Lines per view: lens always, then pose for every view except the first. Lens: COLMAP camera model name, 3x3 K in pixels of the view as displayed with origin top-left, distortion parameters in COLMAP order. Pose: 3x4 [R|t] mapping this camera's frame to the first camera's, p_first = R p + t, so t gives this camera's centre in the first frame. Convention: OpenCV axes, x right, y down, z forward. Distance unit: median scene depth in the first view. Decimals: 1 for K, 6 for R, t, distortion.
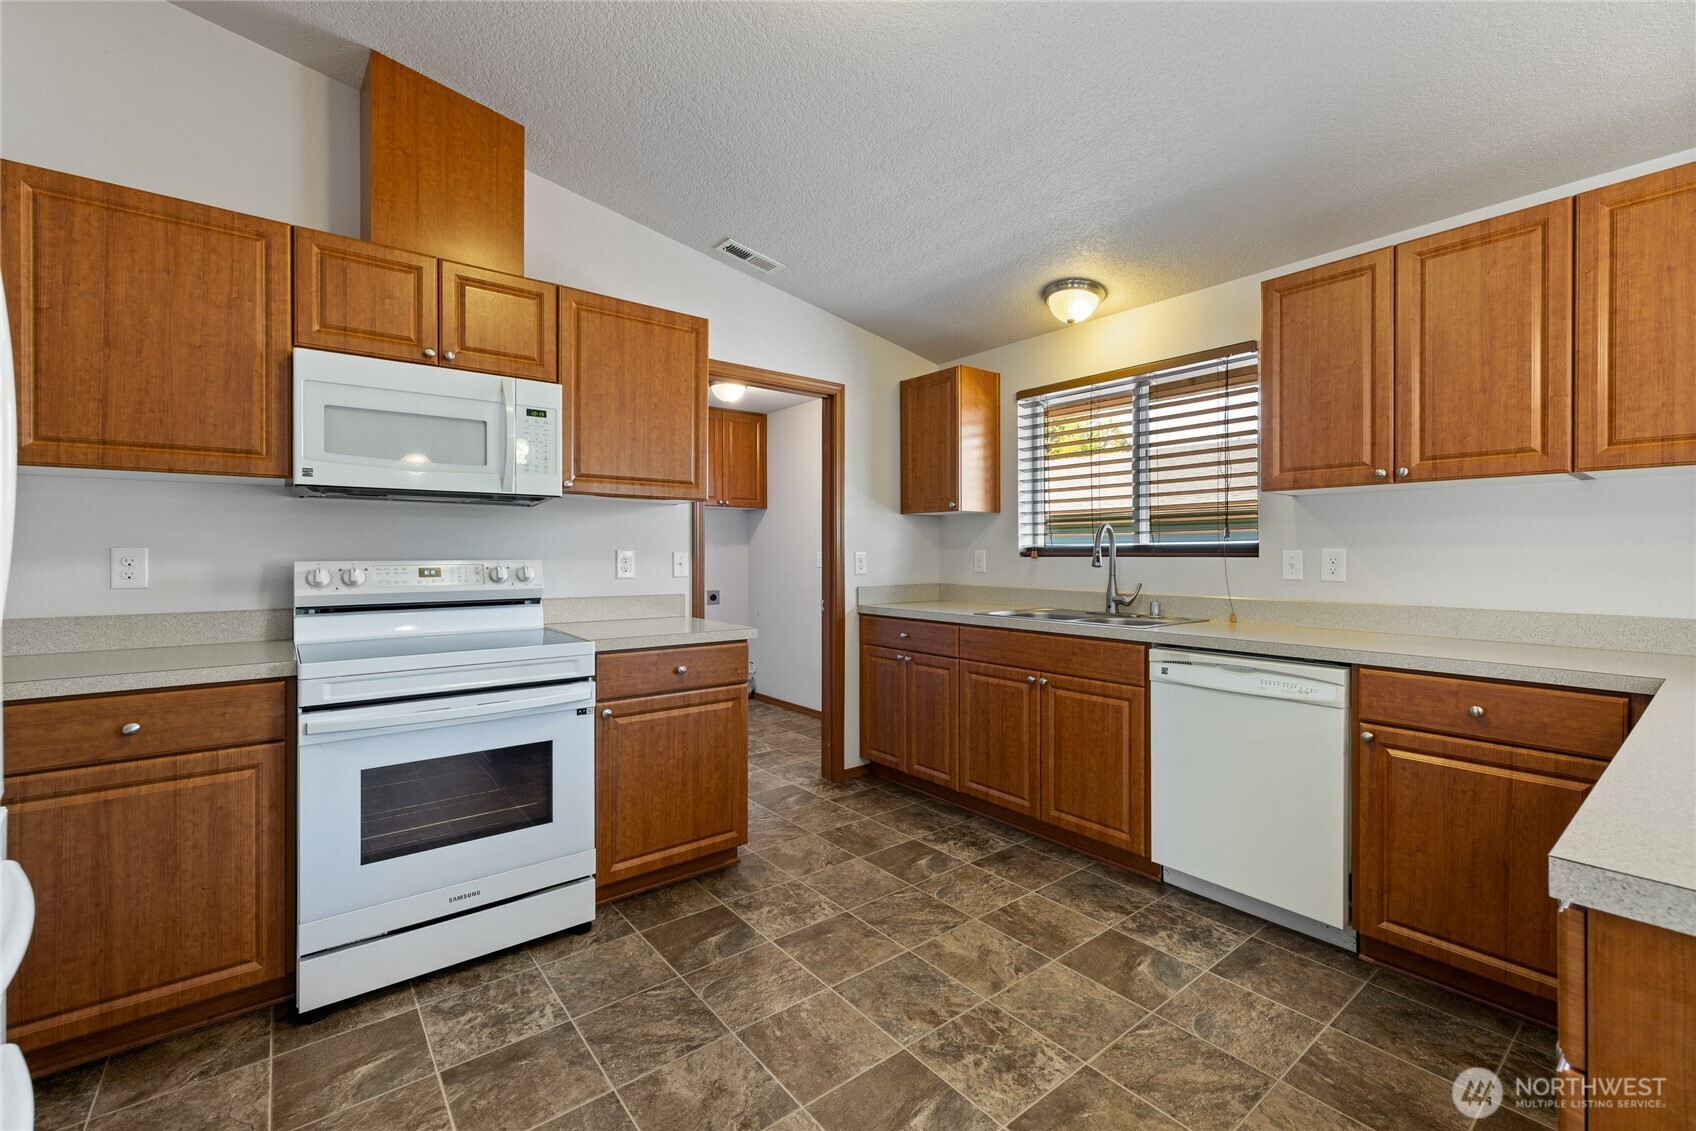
lens RADIAL K [[711.5, 0, 842.2], [0, 711.5, 555.7], [0, 0, 1]] dist [0.002038, 0.000365]
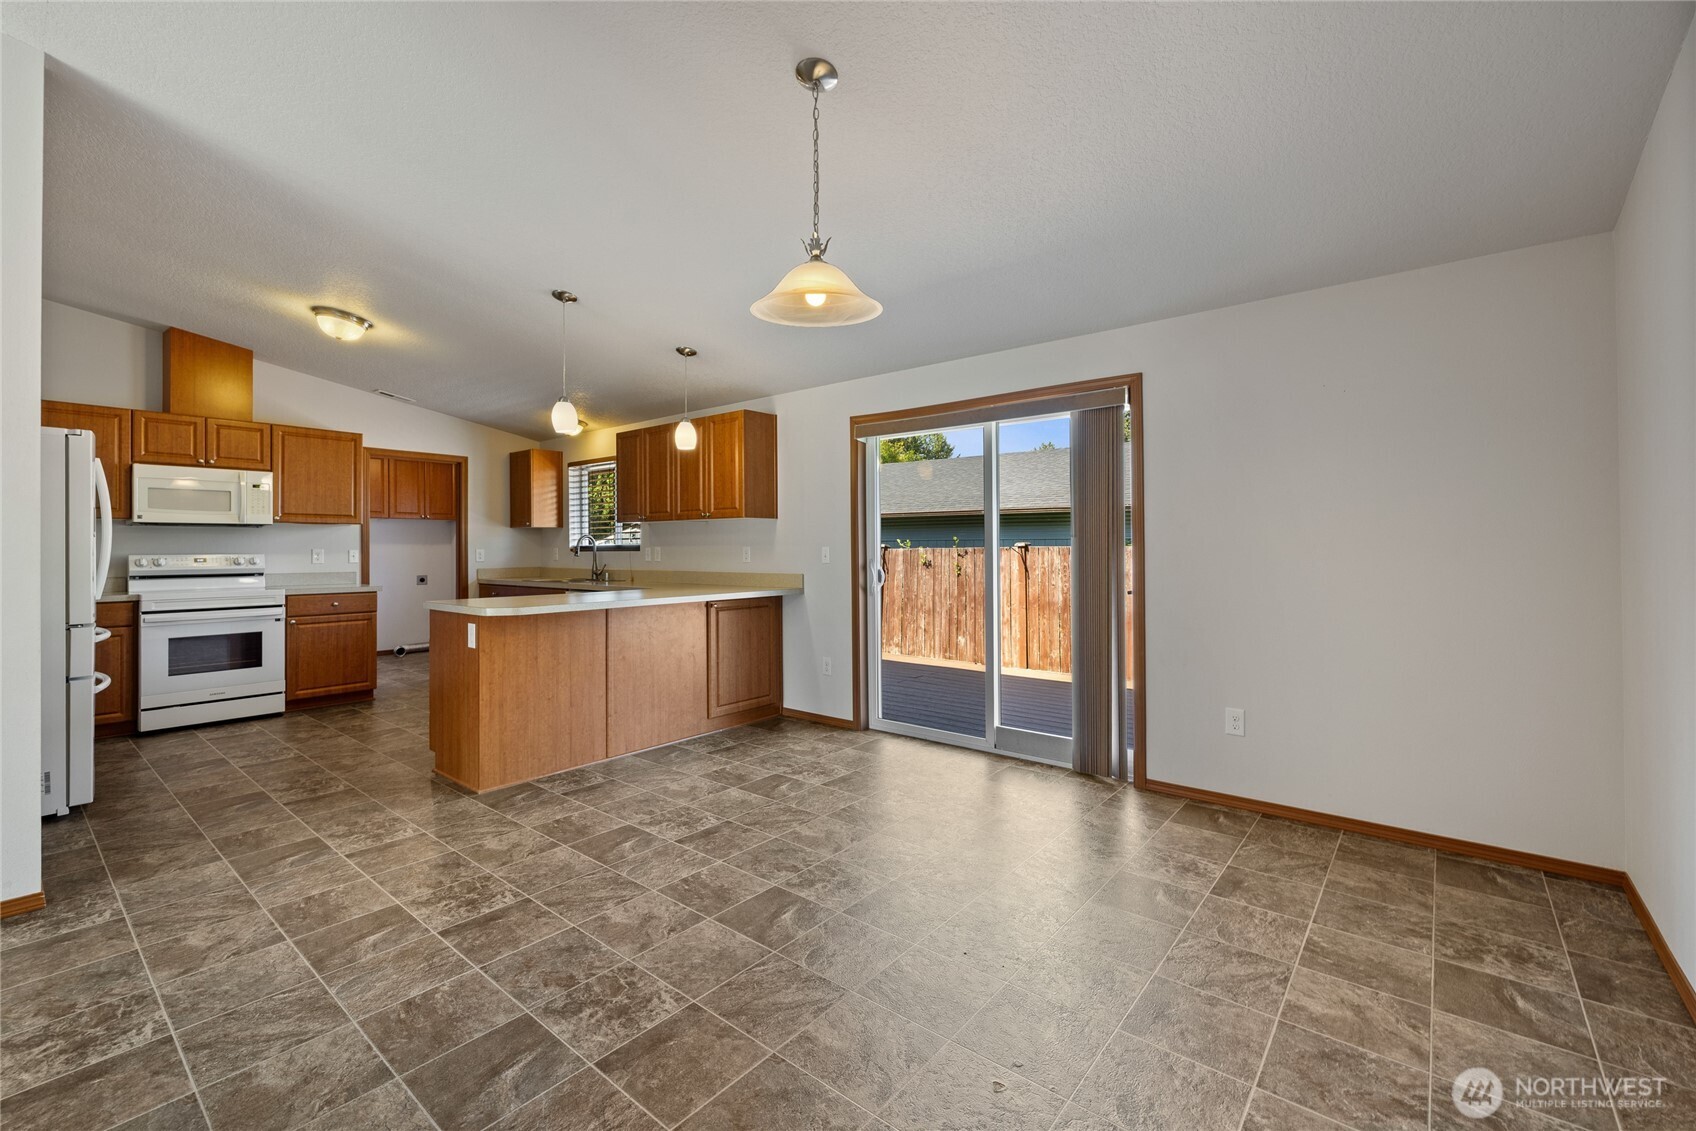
lens RADIAL K [[717.2, 0, 850.0], [0, 717.2, 543.1], [0, 0, 1]] dist [0.000743, 0.000072]
pose [[0.976309, -0.002471, 0.216368, 0.858783], [0.004927, 0.999929, -0.010812, 0.005364], [-0.216326, 0.011622, 0.976252, -1.525067]]
